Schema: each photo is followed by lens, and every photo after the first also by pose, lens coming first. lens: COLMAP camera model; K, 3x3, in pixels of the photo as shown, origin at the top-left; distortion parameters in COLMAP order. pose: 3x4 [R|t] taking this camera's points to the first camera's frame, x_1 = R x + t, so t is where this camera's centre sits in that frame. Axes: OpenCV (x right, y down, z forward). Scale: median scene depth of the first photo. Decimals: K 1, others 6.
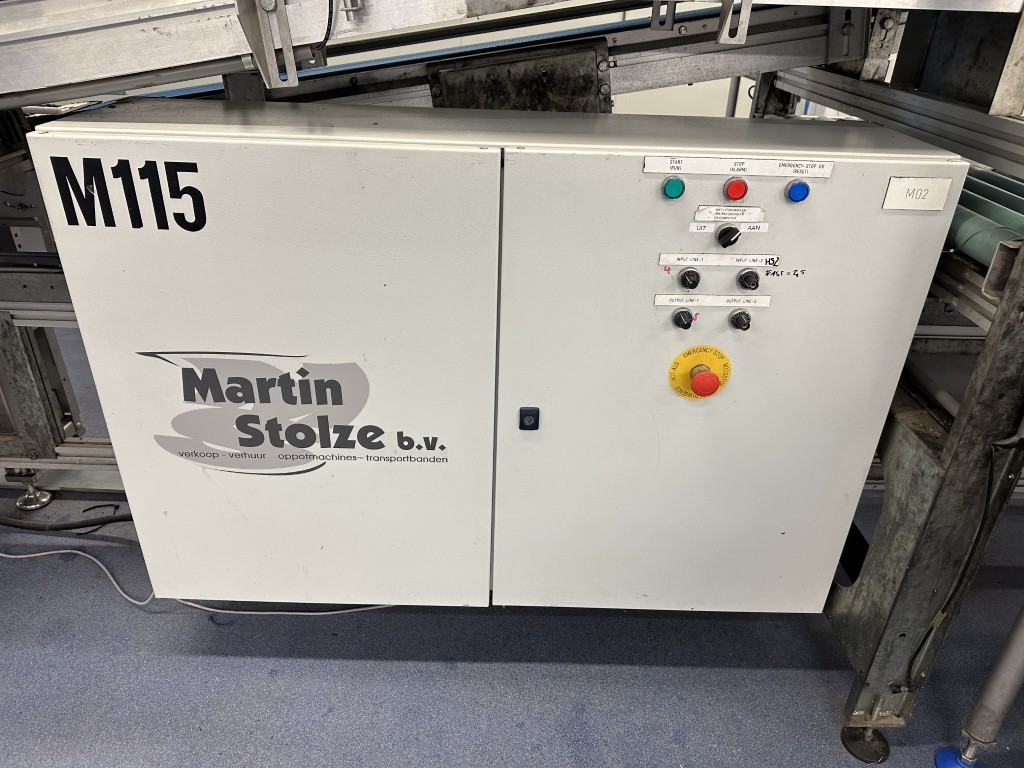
lens RADIAL K [[709.8, 0, 507.7], [0, 709.8, 388.8], [0, 0, 1]] dist [0.097948, -0.125534]
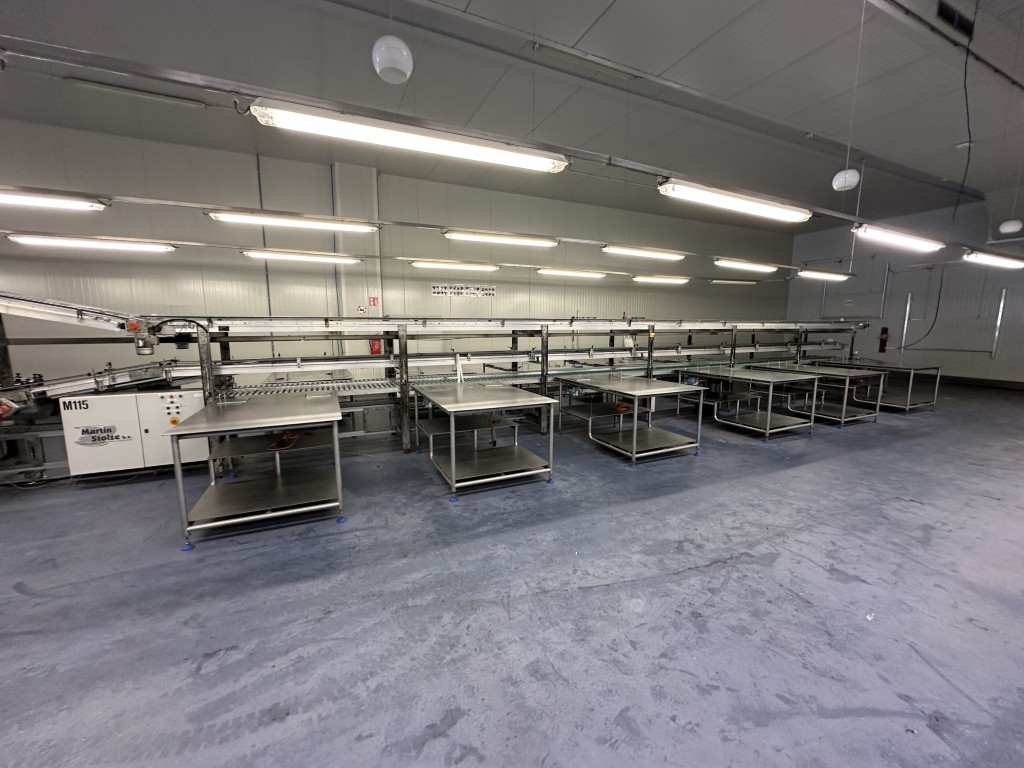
lens RADIAL K [[408.1, 0, 512.0], [0, 408.1, 384.0], [0, 0, 1]] dist [-0.003235, 0.000026]
pose [[0.904176, -0.086787, 0.418250, 1.734567], [0.228246, 0.925803, -0.301319, 1.729929], [-0.361066, 0.367910, 0.856898, -4.104964]]
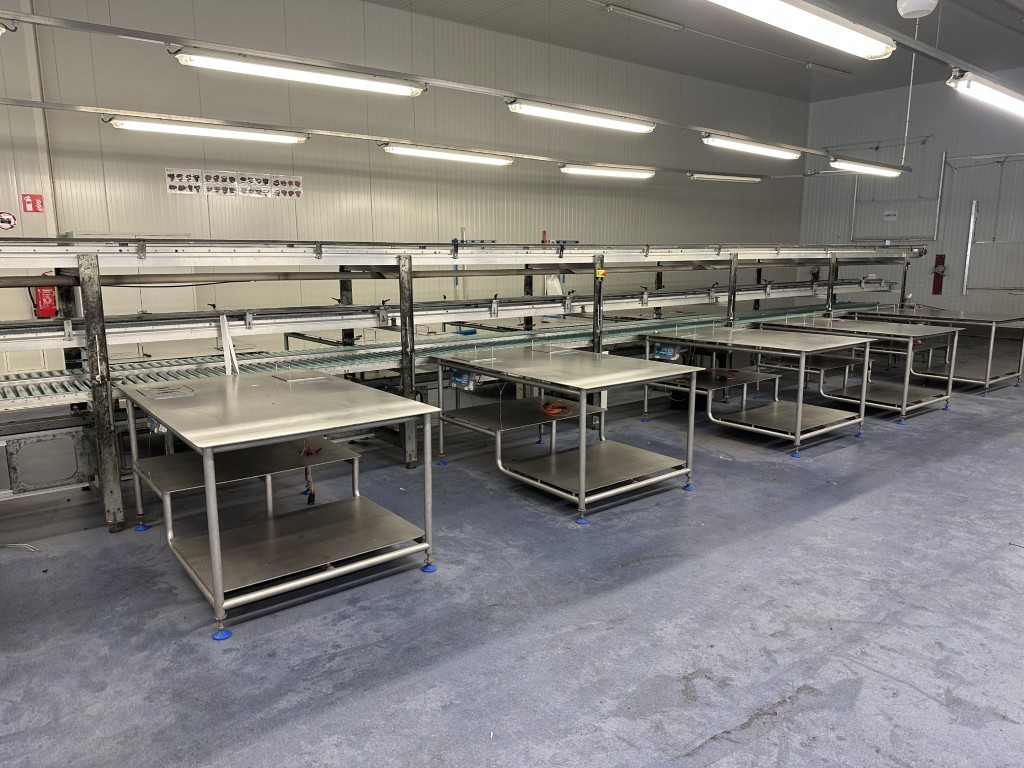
lens RADIAL K [[709.8, 0, 507.7], [0, 709.8, 388.8], [0, 0, 1]] dist [0.097948, -0.125534]
pose [[0.786547, -0.142661, 0.600826, 1.996729], [0.320900, 0.925692, -0.200295, 1.488583], [-0.527605, 0.350346, 0.773880, -3.675142]]
